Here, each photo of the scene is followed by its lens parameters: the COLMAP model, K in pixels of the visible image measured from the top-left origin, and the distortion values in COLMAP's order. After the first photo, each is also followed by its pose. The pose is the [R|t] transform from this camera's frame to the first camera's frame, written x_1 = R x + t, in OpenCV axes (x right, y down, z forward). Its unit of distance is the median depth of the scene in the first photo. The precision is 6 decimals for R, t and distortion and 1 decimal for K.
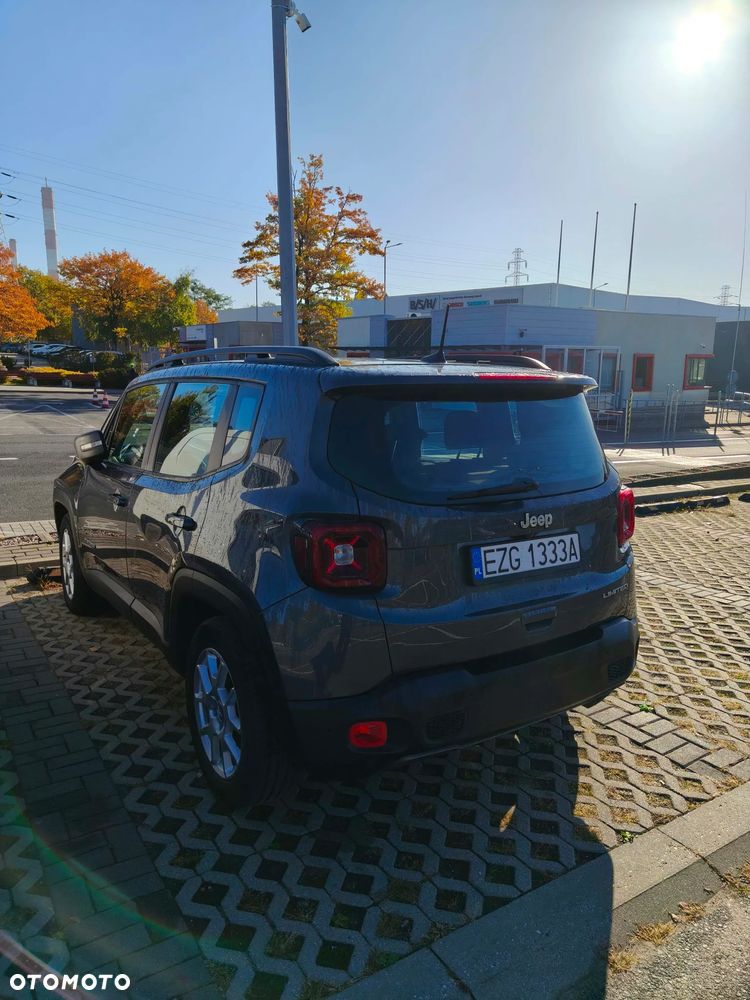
lens RADIAL K [[714.1, 0, 381.3], [0, 714.1, 501.8], [0, 0, 1]] dist [0.013720, -0.004853]
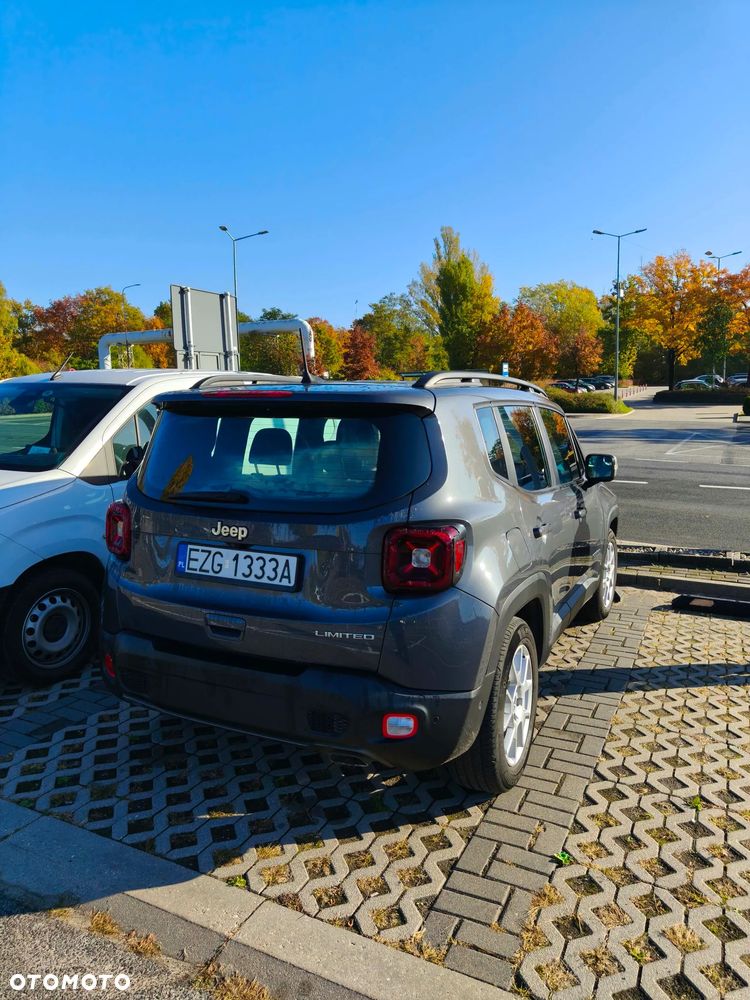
lens RADIAL K [[714.1, 0, 375.1], [0, 714.1, 505.5], [0, 0, 1]] dist [0.013720, -0.004853]
pose [[0.499373, 0.106562, -0.859809, 0.637739], [-0.140168, 0.989270, 0.041198, -0.043438], [0.854973, 0.099945, 0.508951, 0.340597]]
